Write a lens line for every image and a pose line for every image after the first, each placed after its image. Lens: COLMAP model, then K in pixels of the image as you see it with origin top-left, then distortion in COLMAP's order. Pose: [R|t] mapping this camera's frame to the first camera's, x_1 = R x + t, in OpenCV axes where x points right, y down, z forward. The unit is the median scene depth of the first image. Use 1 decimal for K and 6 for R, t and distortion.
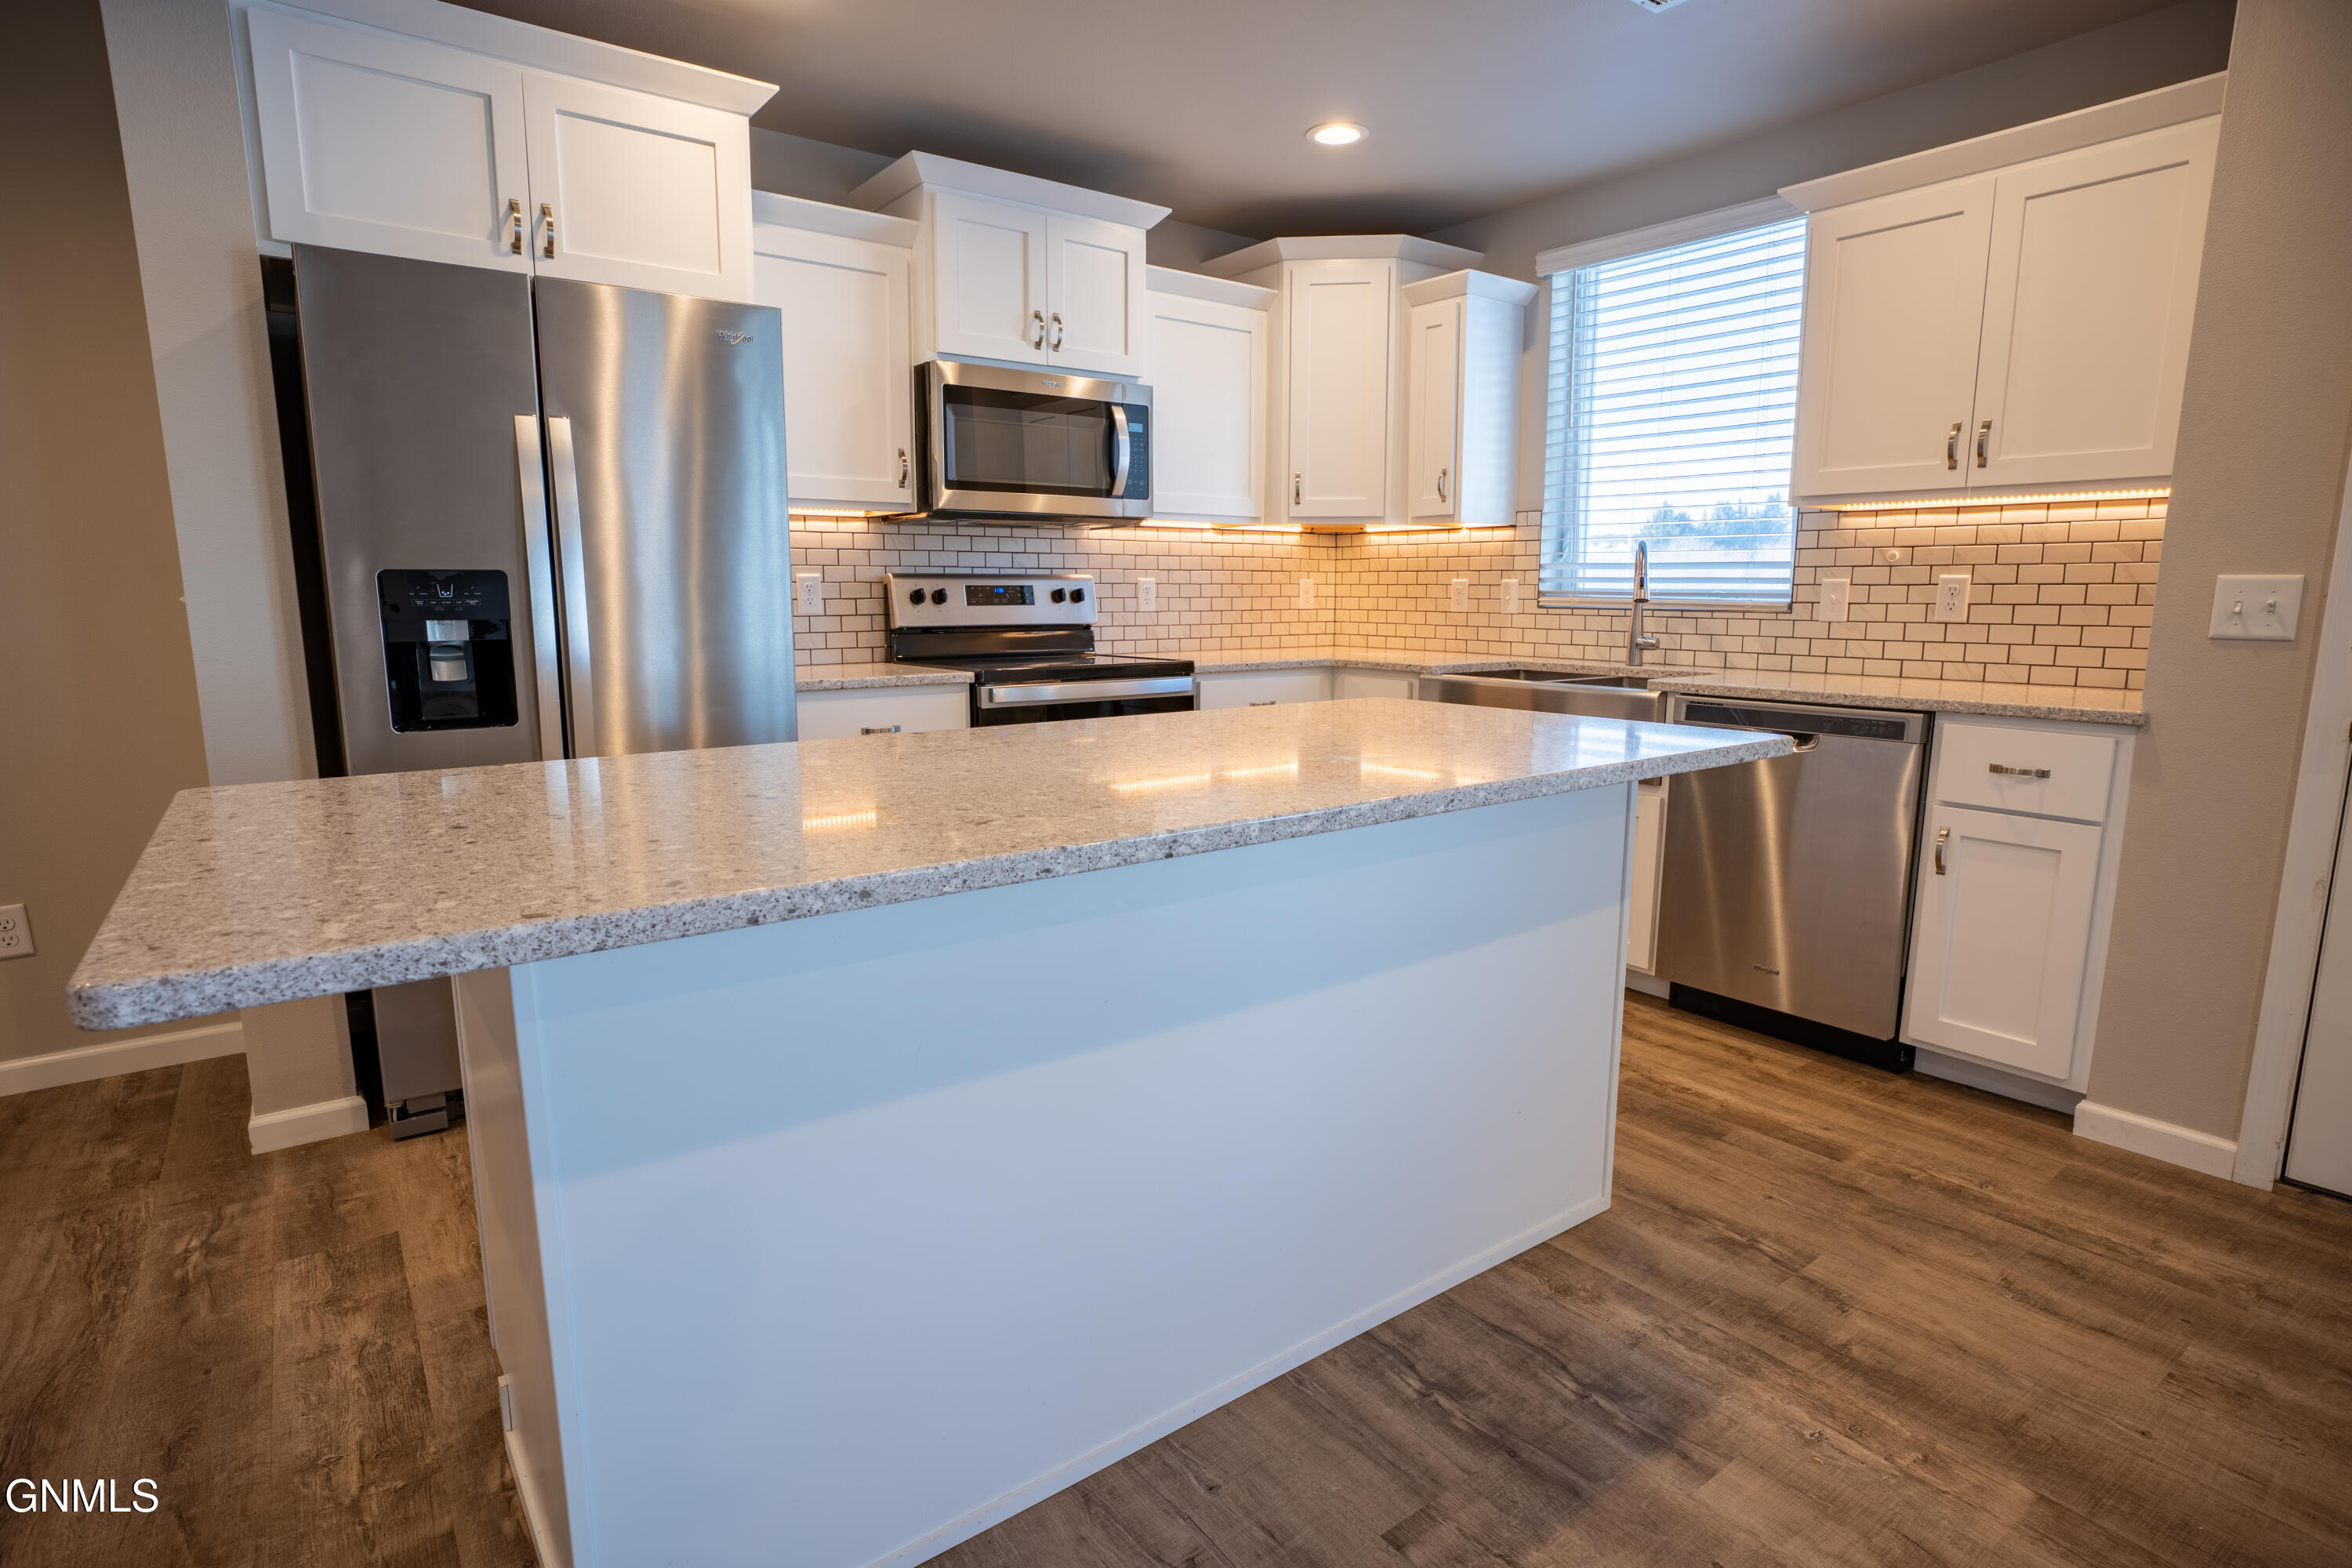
lens RADIAL K [[1195.4, 0, 1113.6], [0, 1195.4, 777.5], [0, 0, 1]] dist [-0.032233, 0.010382]
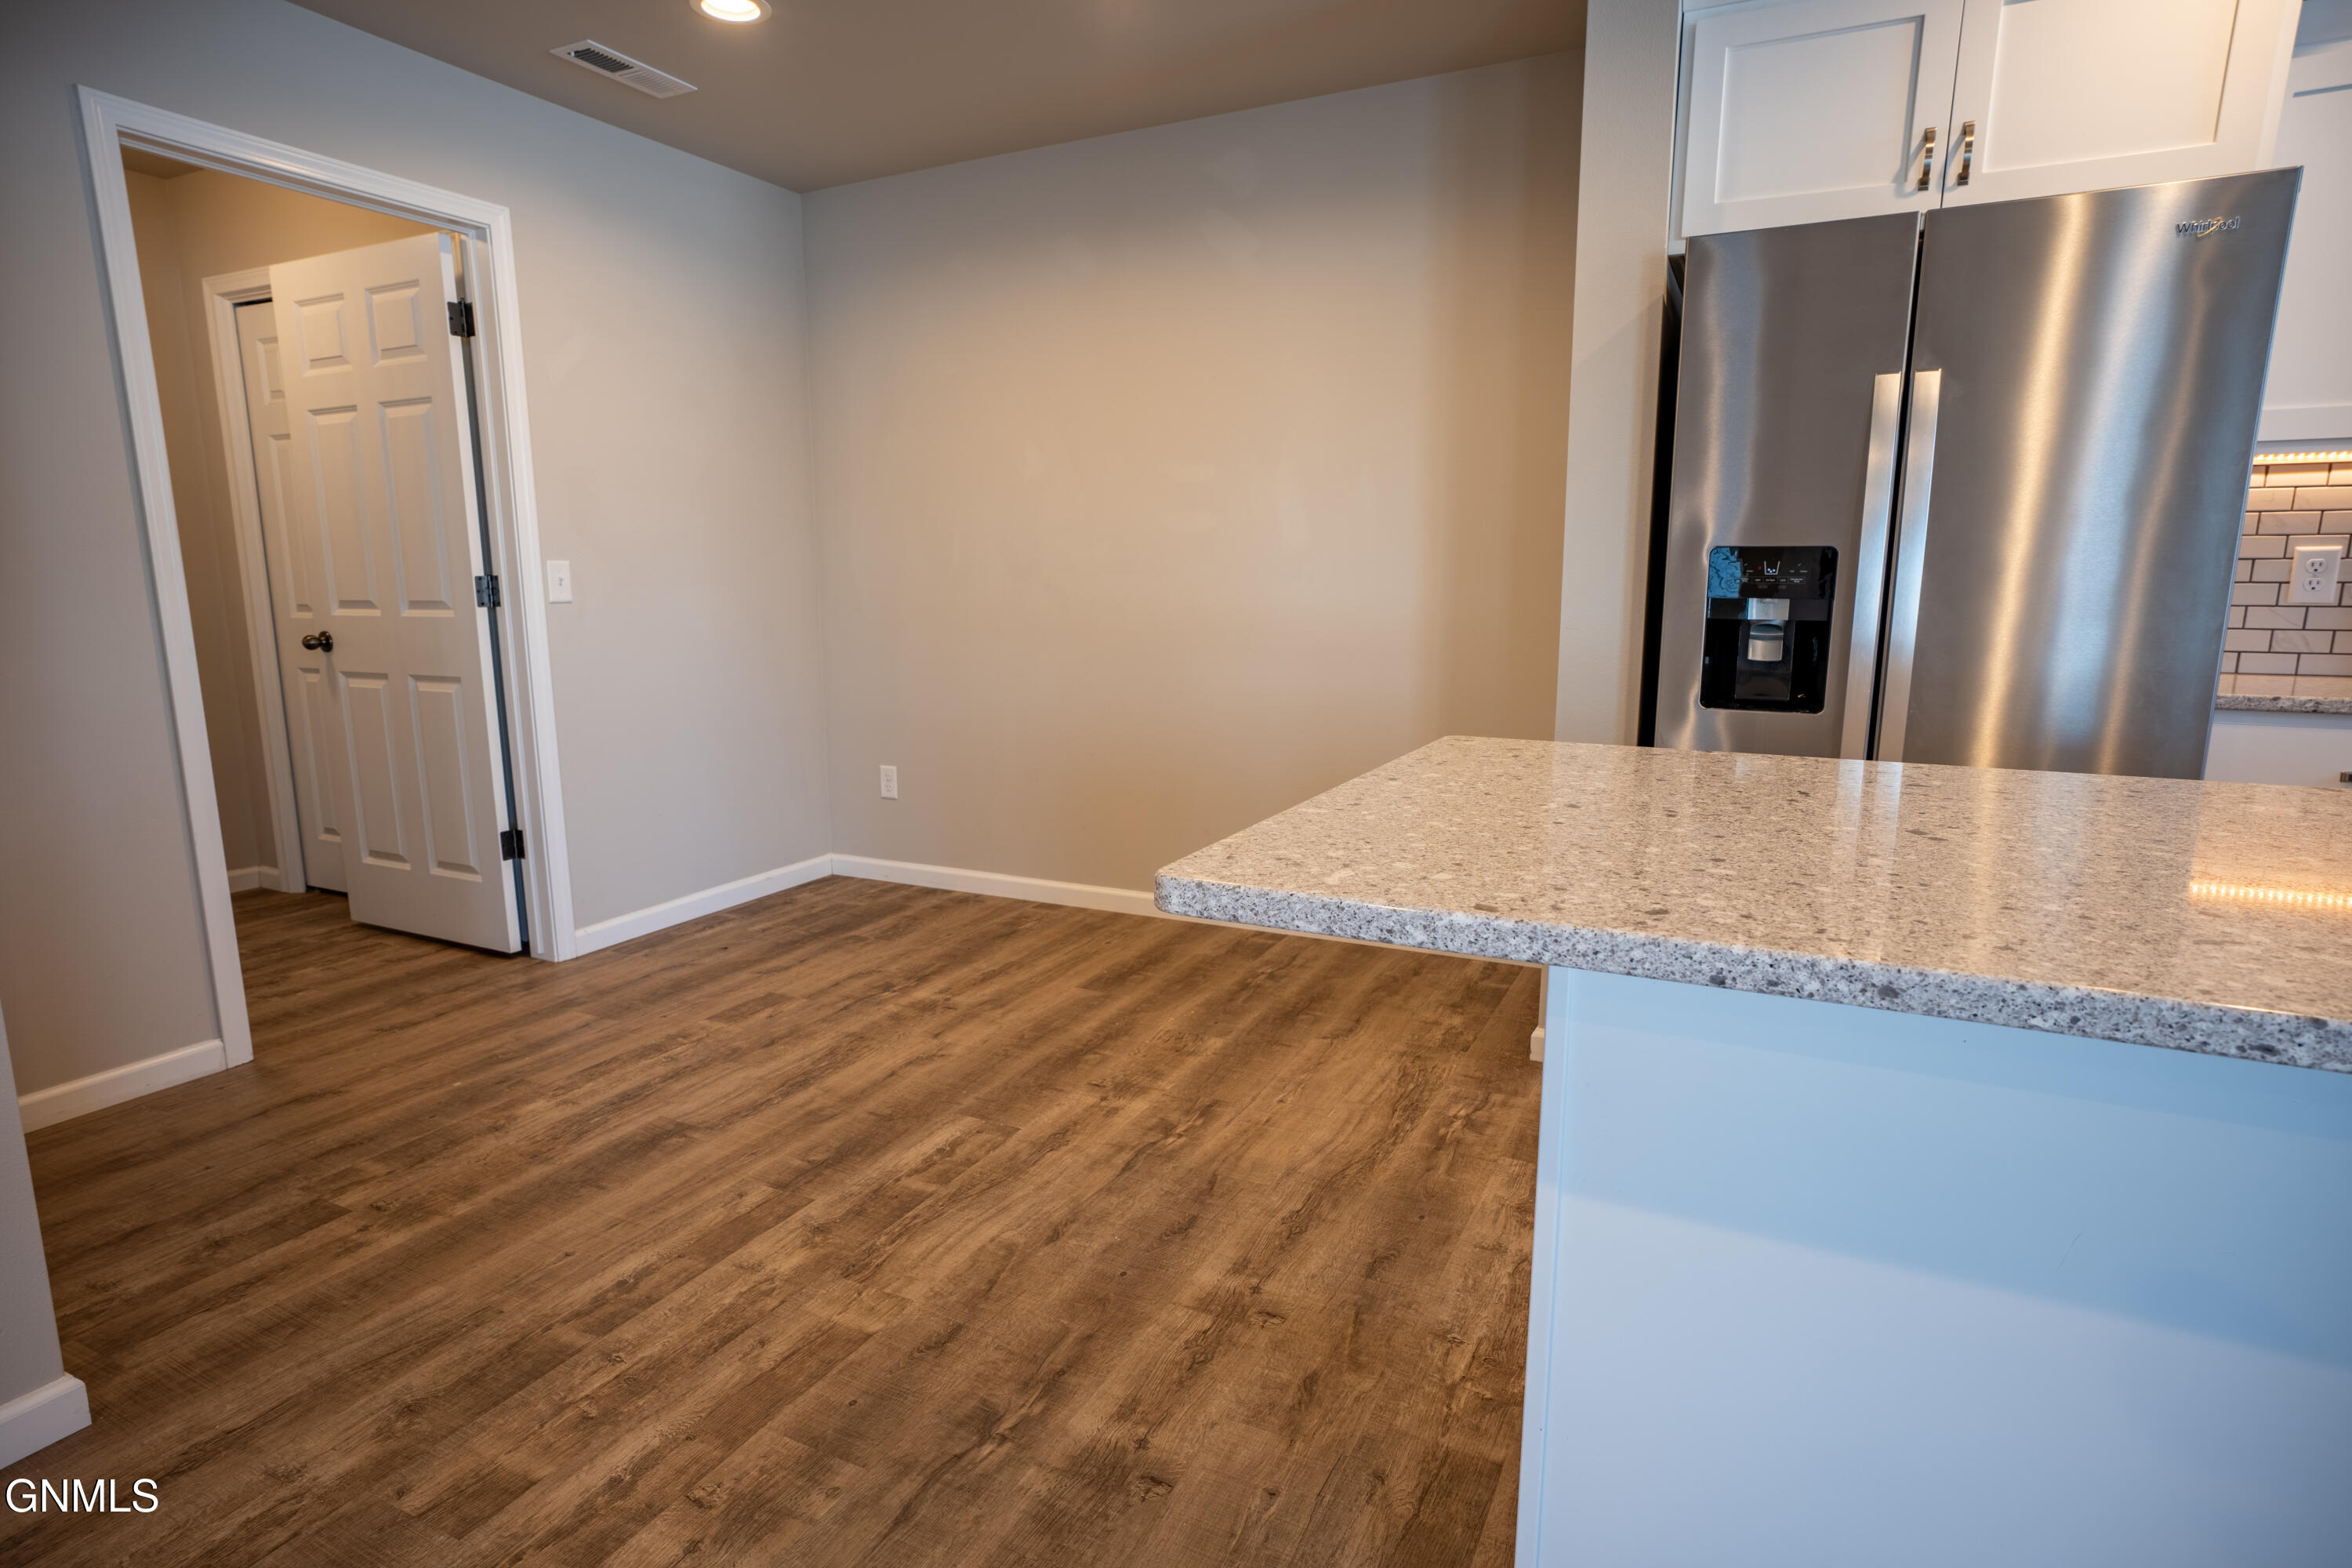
lens RADIAL K [[1195.4, 0, 1196.0], [0, 1195.4, 788.8], [0, 0, 1]] dist [-0.032233, 0.010382]
pose [[0.470748, 0.153950, -0.868732, 0.084343], [-0.132327, 0.985840, 0.102997, -0.017346], [0.872287, 0.066471, 0.484455, 0.129411]]
